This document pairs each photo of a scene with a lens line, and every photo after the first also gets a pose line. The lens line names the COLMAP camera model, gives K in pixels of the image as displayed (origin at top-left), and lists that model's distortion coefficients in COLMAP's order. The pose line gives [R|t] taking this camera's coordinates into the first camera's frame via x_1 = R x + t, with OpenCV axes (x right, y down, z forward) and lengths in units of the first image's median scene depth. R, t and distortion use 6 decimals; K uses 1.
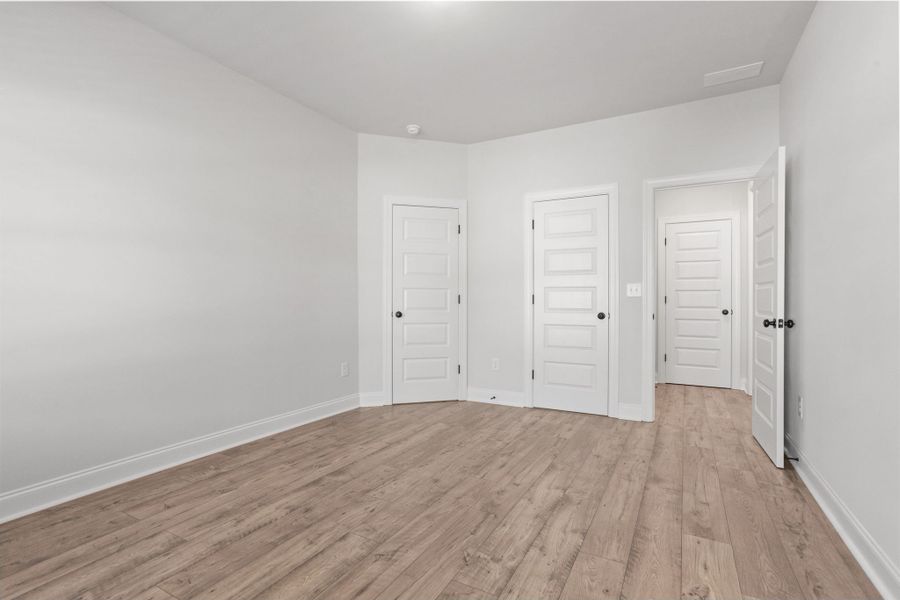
lens RADIAL K [[437.6, 0, 446.4], [0, 437.6, 302.5], [0, 0, 1]] dist [-0.002481, 0.001076]
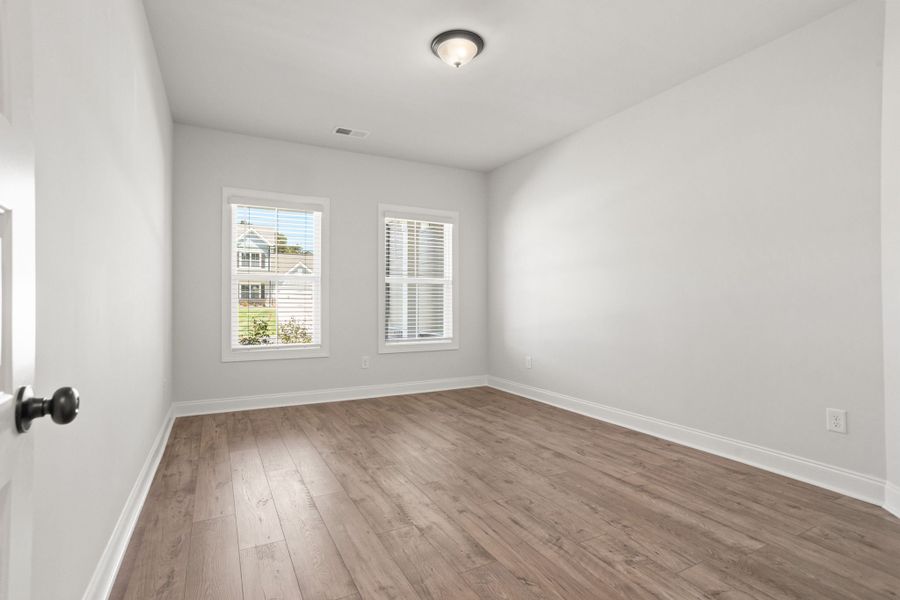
lens RADIAL K [[437.6, 0, 446.4], [0, 437.6, 302.5], [0, 0, 1]] dist [-0.002481, 0.001076]
pose [[-0.549536, -0.006056, -0.835448, 0.859287], [-0.003186, 0.999982, -0.005153, -0.003441], [0.835464, -0.000170, -0.549545, 1.361931]]
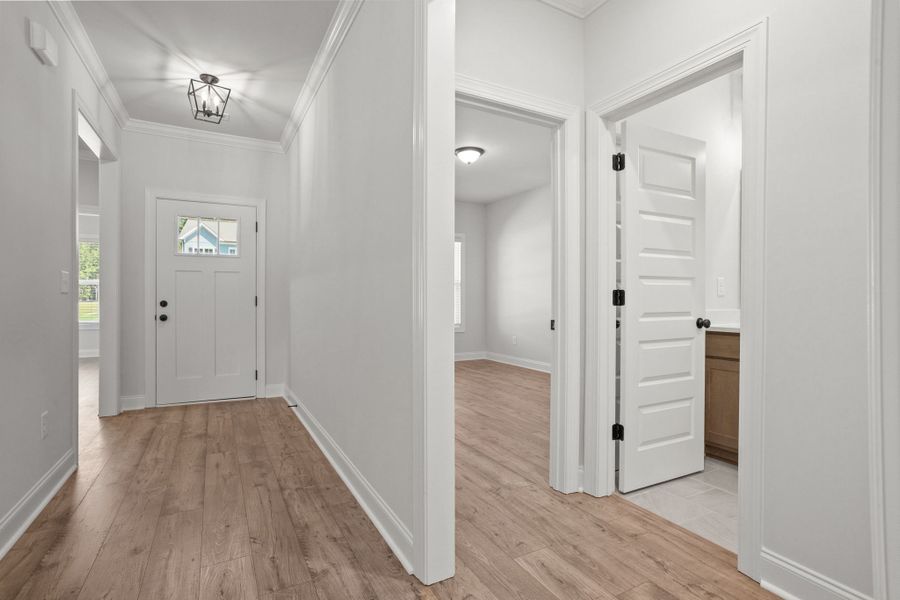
lens RADIAL K [[437.6, 0, 446.4], [0, 437.6, 302.5], [0, 0, 1]] dist [-0.002481, 0.001076]
pose [[-0.546632, -0.001519, -0.837372, 1.548914], [-0.005347, 0.999984, 0.001677, 0.006683], [0.837356, 0.005394, -0.546631, 1.729915]]
